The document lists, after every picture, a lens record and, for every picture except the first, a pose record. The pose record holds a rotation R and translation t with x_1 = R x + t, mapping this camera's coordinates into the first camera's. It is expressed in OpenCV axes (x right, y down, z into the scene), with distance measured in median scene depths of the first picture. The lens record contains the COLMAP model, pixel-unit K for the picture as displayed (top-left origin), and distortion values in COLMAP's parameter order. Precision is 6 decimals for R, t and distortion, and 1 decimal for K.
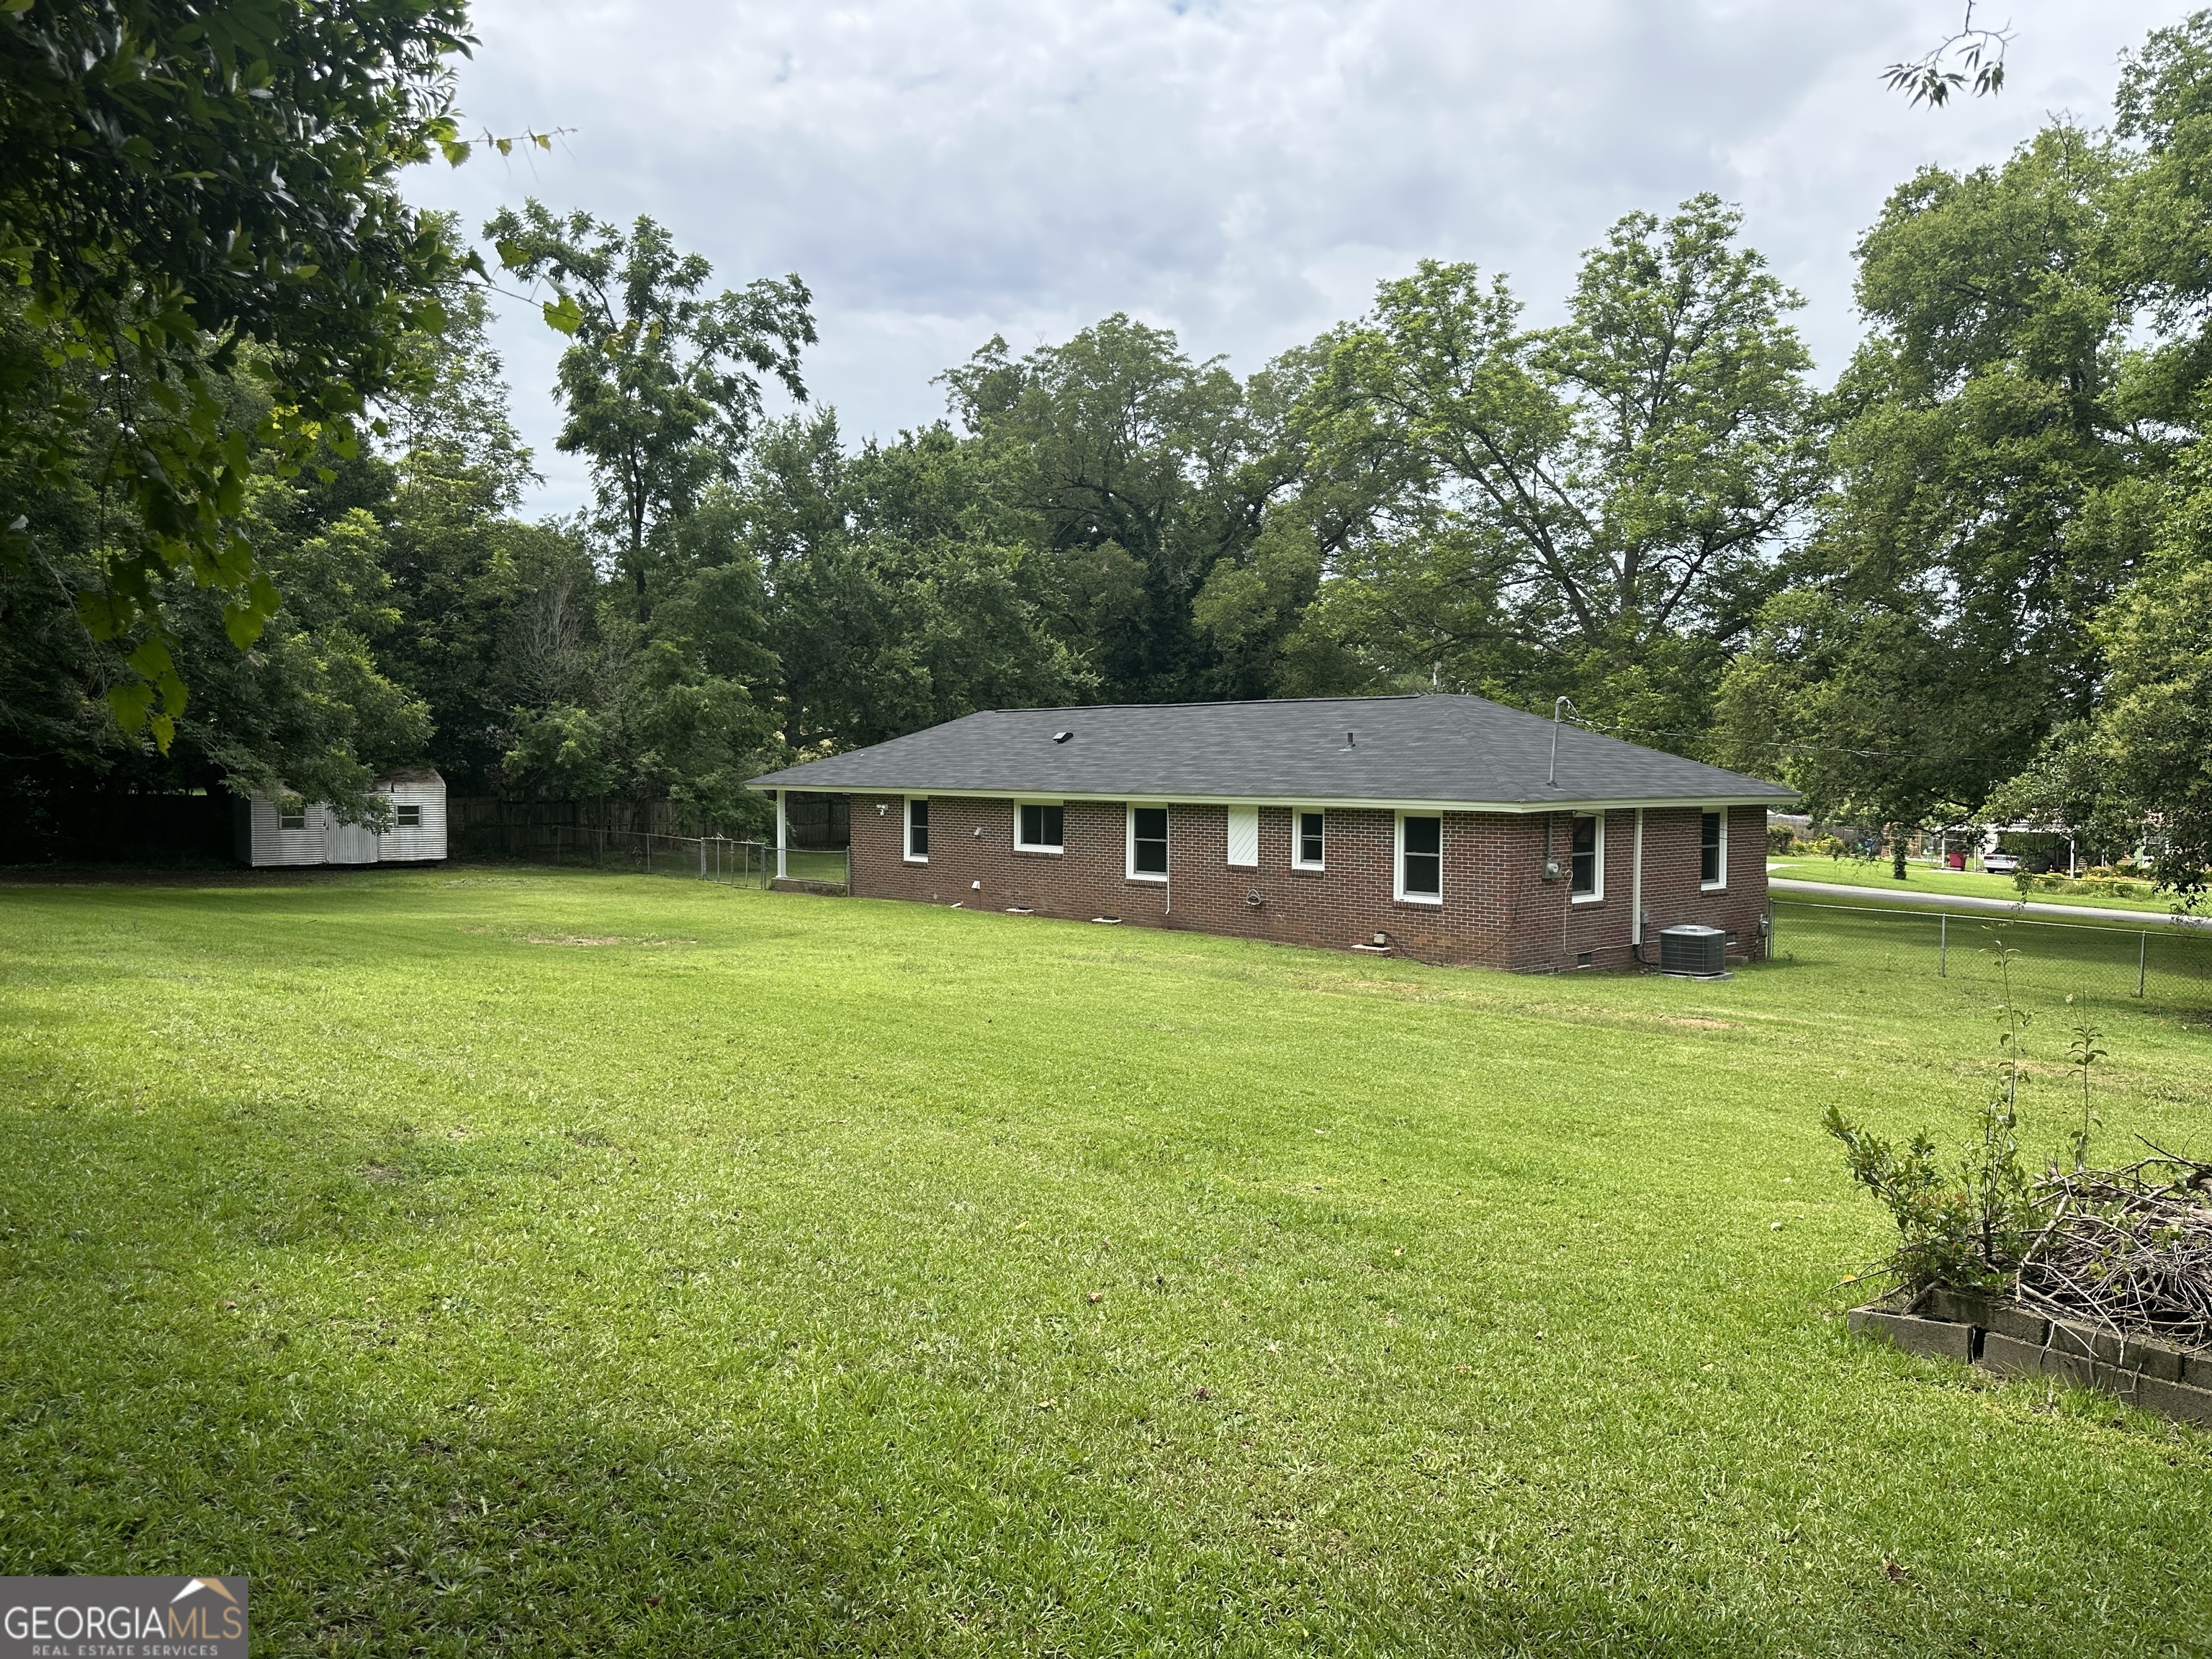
lens RADIAL K [[1548.4, 0, 1104.3], [0, 1548.4, 834.6], [0, 0, 1]] dist [0.039507, -0.054745]
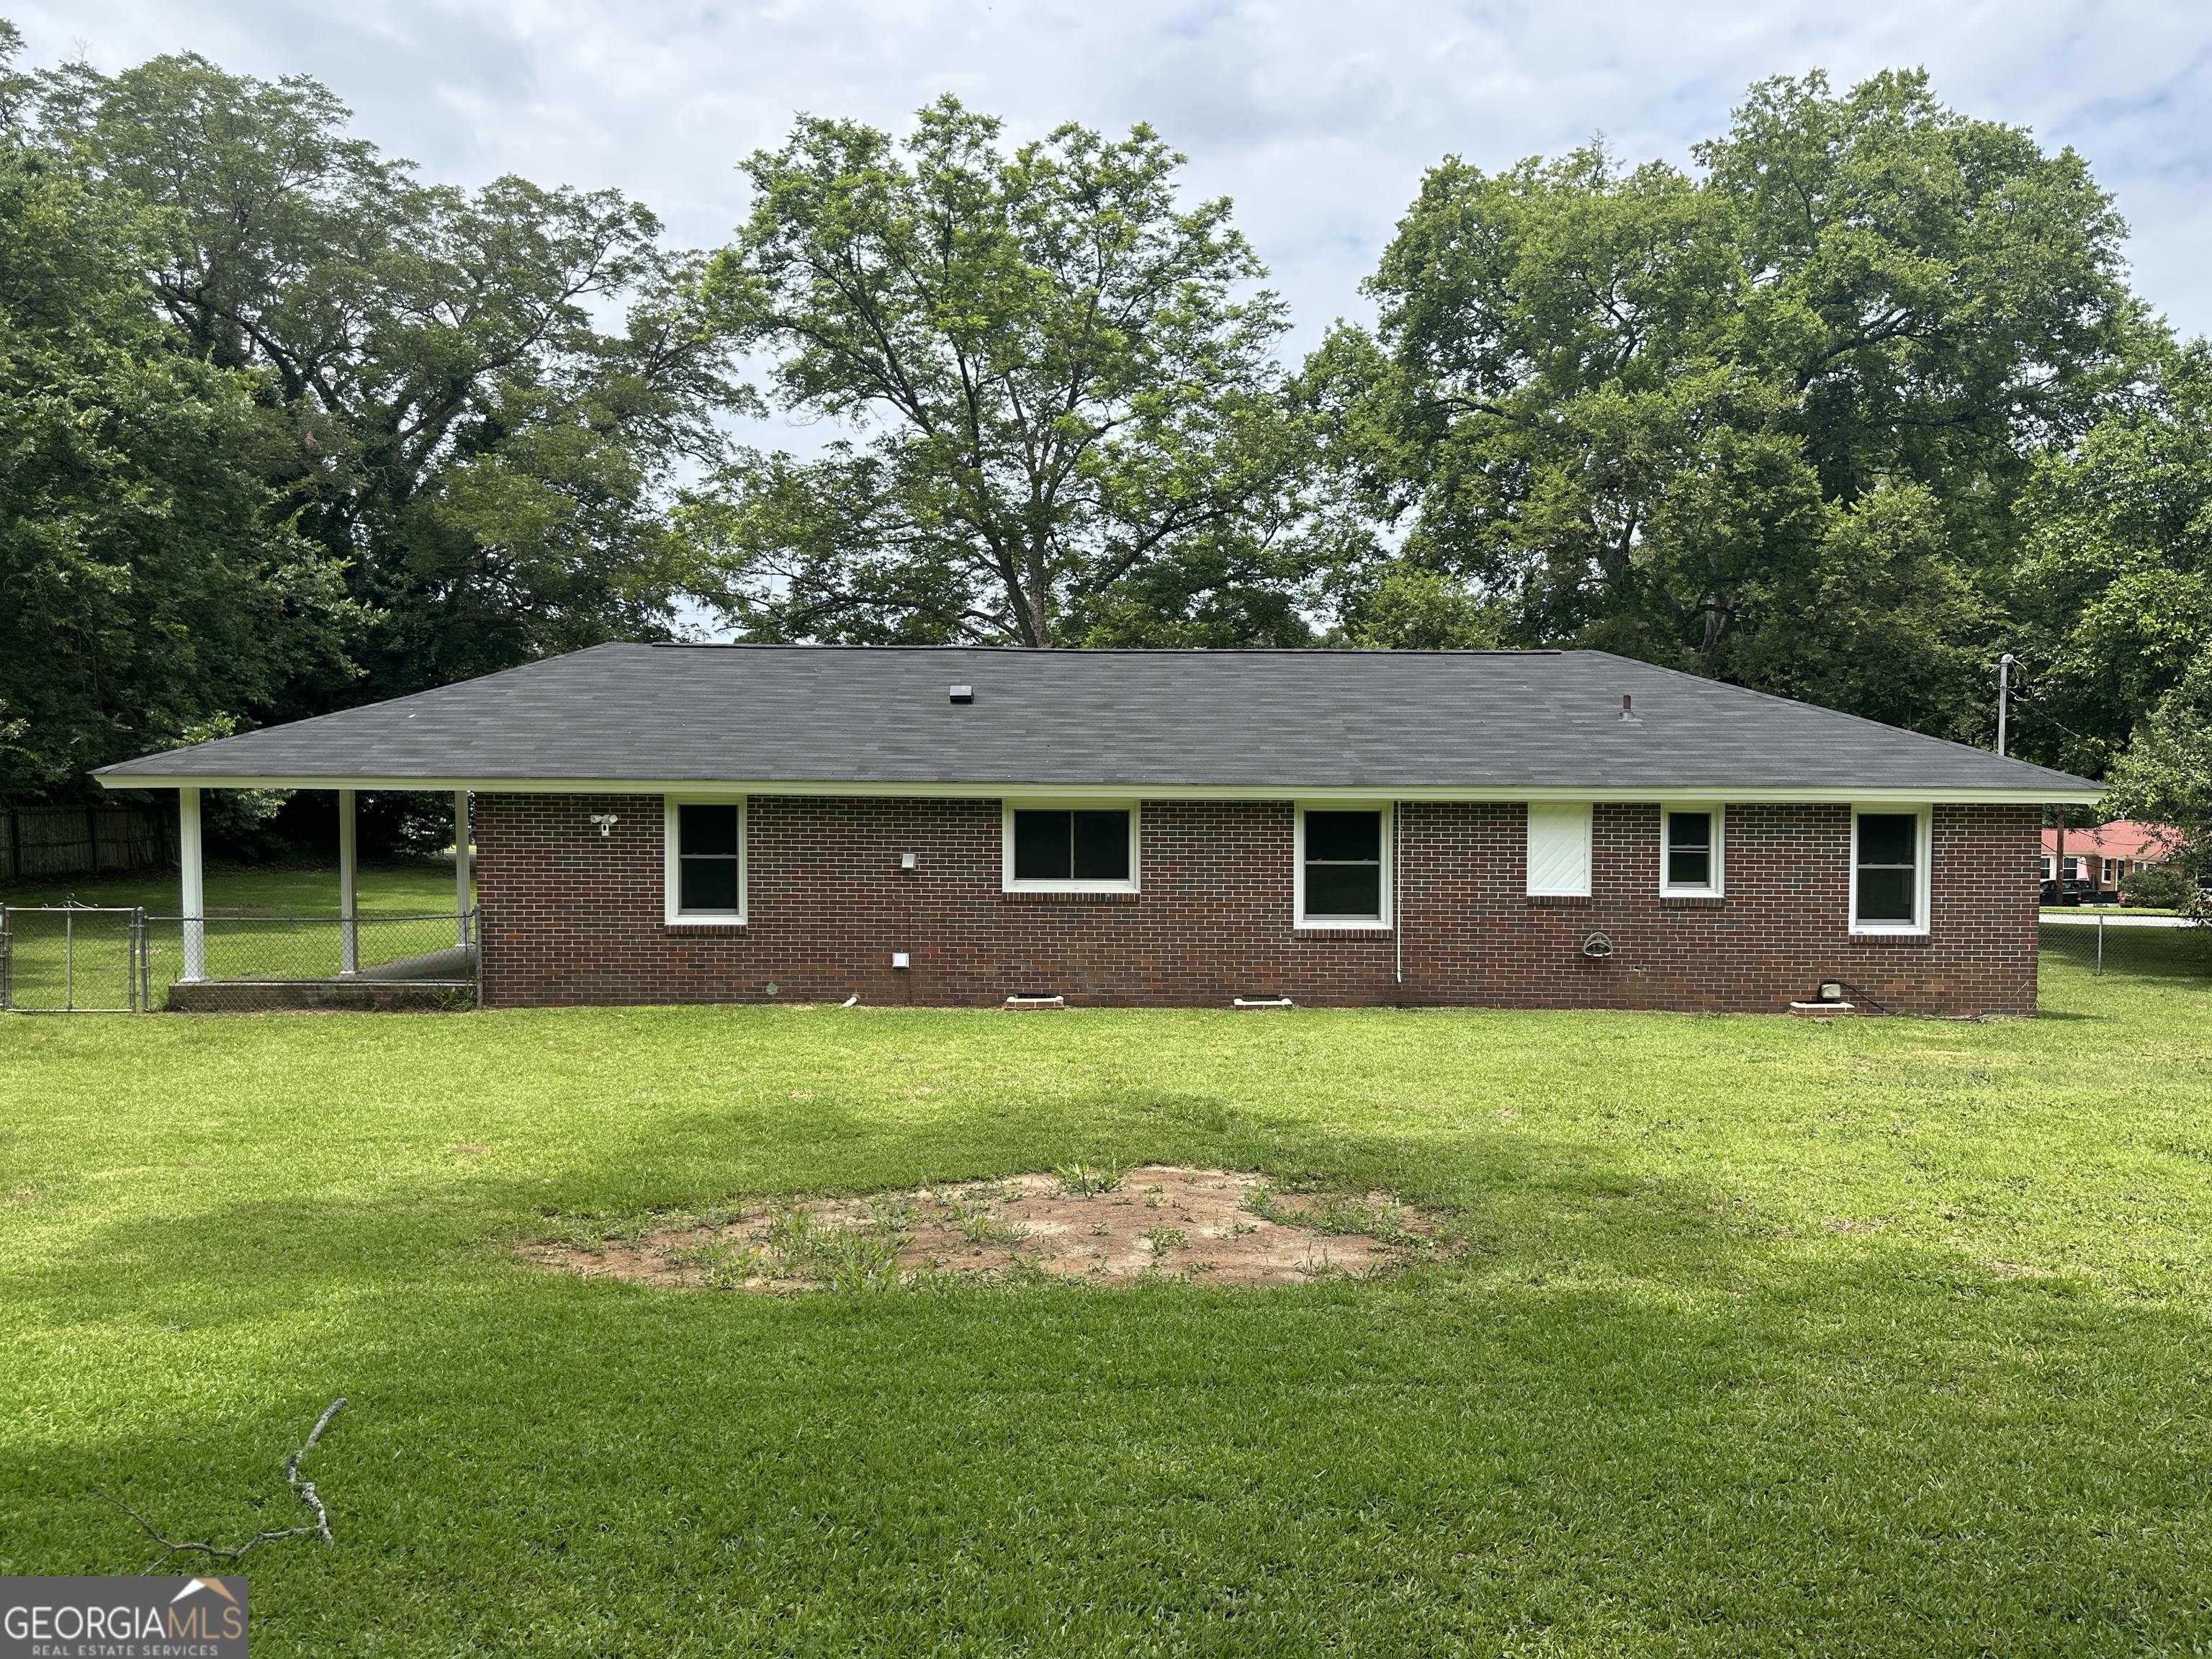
lens RADIAL K [[1540.3, 0, 1106.2], [0, 1540.3, 821.9], [0, 0, 1]] dist [0.025224, 0.000940]
pose [[0.701204, -0.028378, 0.712396, -0.426486], [0.029602, 0.999505, 0.010677, -0.019938], [-0.712346, 0.013602, 0.701696, 0.586895]]
